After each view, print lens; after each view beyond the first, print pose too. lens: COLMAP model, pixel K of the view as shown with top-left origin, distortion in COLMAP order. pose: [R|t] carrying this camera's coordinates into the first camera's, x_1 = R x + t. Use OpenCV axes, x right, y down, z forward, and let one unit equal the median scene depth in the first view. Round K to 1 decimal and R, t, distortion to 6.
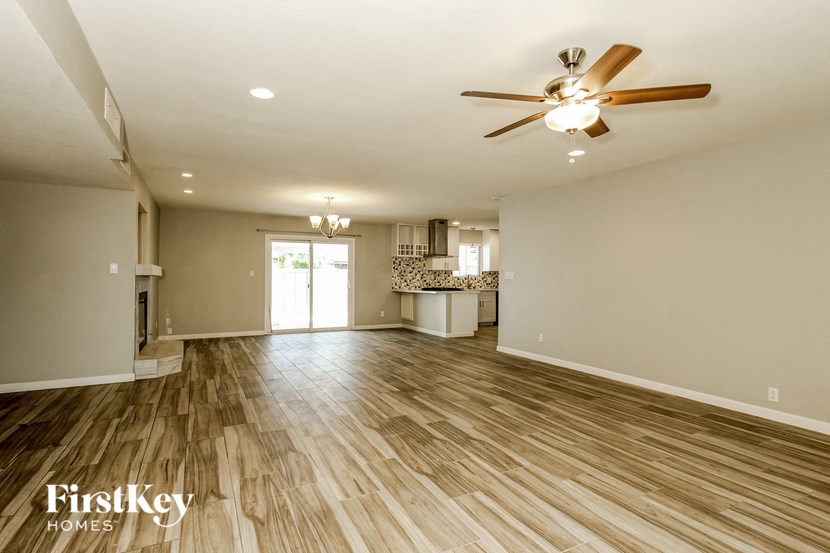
lens RADIAL K [[422.2, 0, 414.7], [0, 422.2, 272.0], [0, 0, 1]] dist [0.002576, -0.000882]
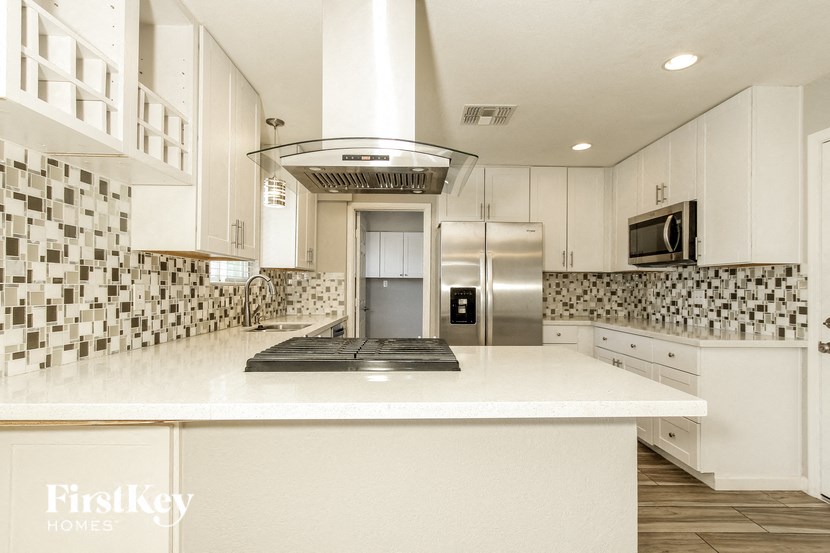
lens RADIAL K [[422.2, 0, 414.9], [0, 422.2, 279.5], [0, 0, 1]] dist [0.002576, -0.000882]
pose [[0.441325, 0.009515, 0.897297, -0.088347], [-0.008487, 0.999943, -0.006429, 0.009235], [-0.897307, -0.004778, 0.441381, 0.810519]]
